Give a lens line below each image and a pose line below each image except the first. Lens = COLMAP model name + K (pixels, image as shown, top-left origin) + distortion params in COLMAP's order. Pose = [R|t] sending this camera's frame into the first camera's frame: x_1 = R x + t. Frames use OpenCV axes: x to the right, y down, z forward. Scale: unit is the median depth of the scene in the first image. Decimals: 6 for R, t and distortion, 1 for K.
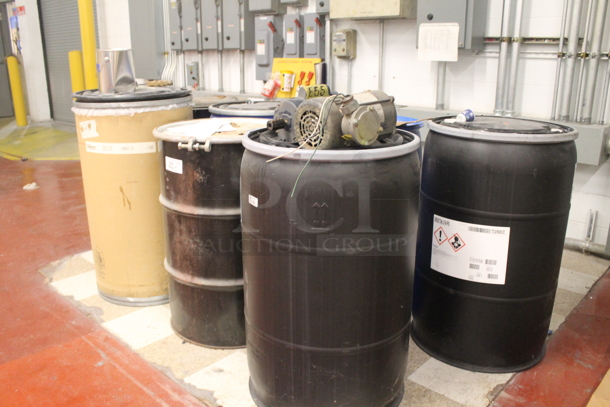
lens RADIAL K [[525.6, 0, 305.0], [0, 525.6, 203.5], [0, 0, 1]] dist [-0.175097, 0.158779]
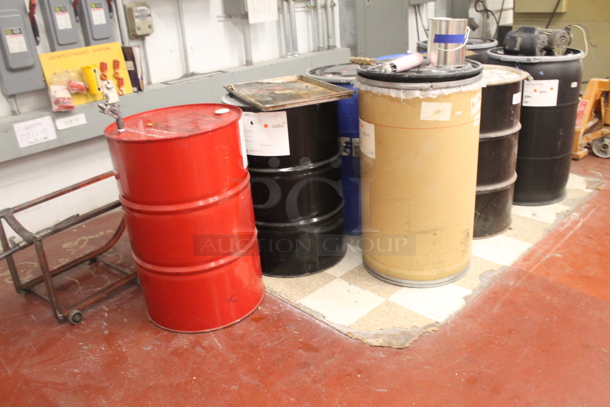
lens RADIAL K [[525.6, 0, 305.0], [0, 525.6, 203.5], [0, 0, 1]] dist [-0.175097, 0.158779]
pose [[0.050927, -0.396484, 0.916628, -1.050693], [0.344473, 0.868468, 0.356514, -0.326576], [-0.937414, 0.297597, 0.180806, 0.885082]]
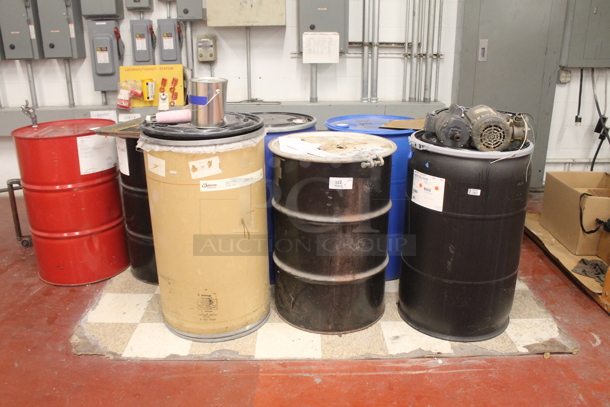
lens RADIAL K [[525.6, 0, 305.0], [0, 525.6, 203.5], [0, 0, 1]] dist [-0.175097, 0.158779]
pose [[0.725858, -0.228726, 0.648702, -0.689244], [0.197346, 0.972695, 0.122144, -0.120933], [-0.658926, 0.039359, 0.751177, 0.126374]]
